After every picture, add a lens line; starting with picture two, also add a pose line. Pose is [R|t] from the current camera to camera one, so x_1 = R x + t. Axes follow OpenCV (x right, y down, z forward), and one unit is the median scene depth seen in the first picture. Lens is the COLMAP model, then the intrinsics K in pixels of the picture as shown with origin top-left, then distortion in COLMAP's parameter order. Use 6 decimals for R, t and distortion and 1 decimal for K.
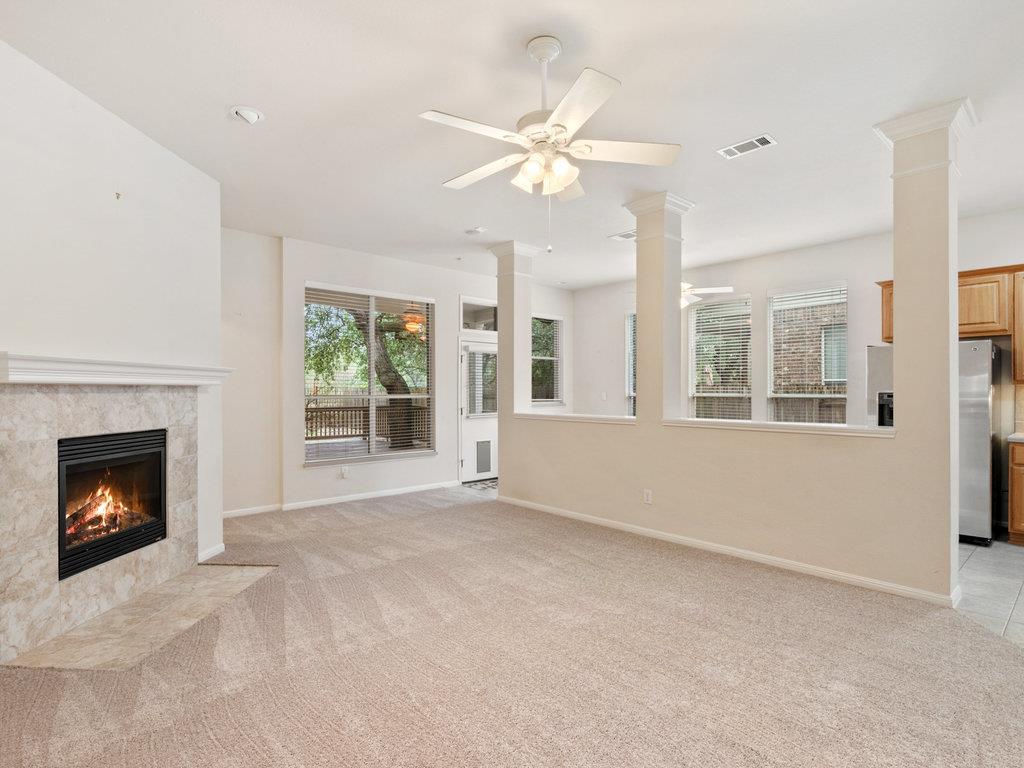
lens RADIAL K [[527.4, 0, 501.9], [0, 527.4, 389.3], [0, 0, 1]] dist [0.009555, -0.010600]
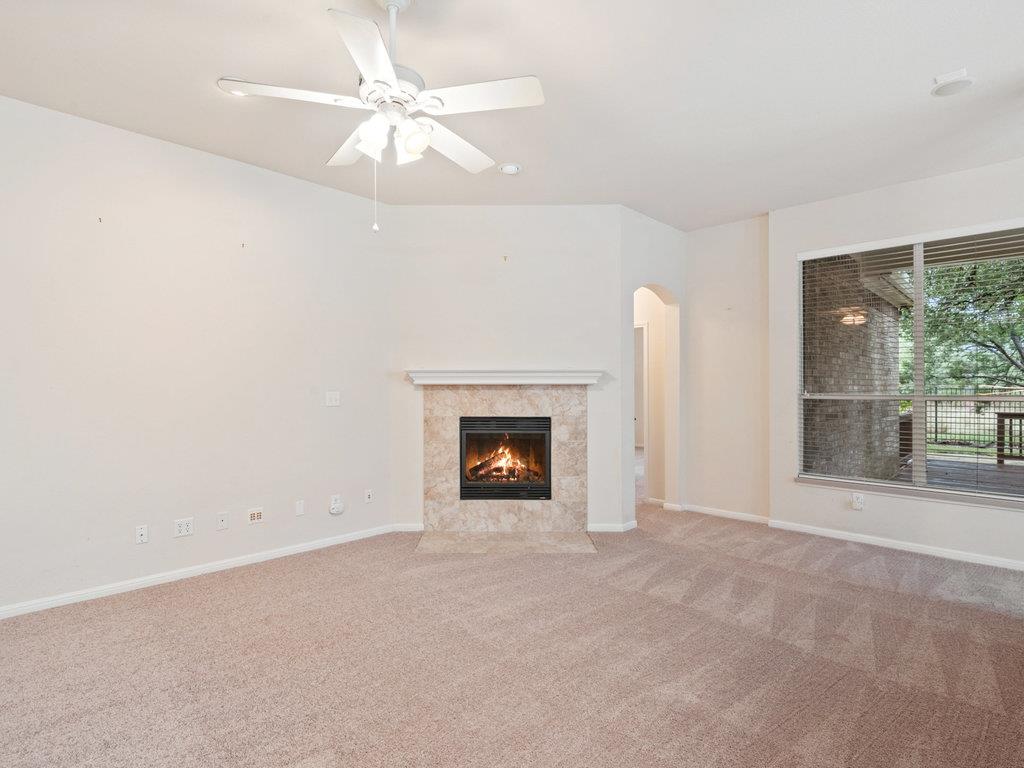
lens RADIAL K [[527.4, 0, 508.4], [0, 527.4, 381.4], [0, 0, 1]] dist [0.009555, -0.010600]
pose [[0.054719, -0.014817, -0.998392, 0.707449], [0.003719, 0.999886, -0.014636, 0.003611], [0.998495, -0.002912, 0.054768, 0.849505]]
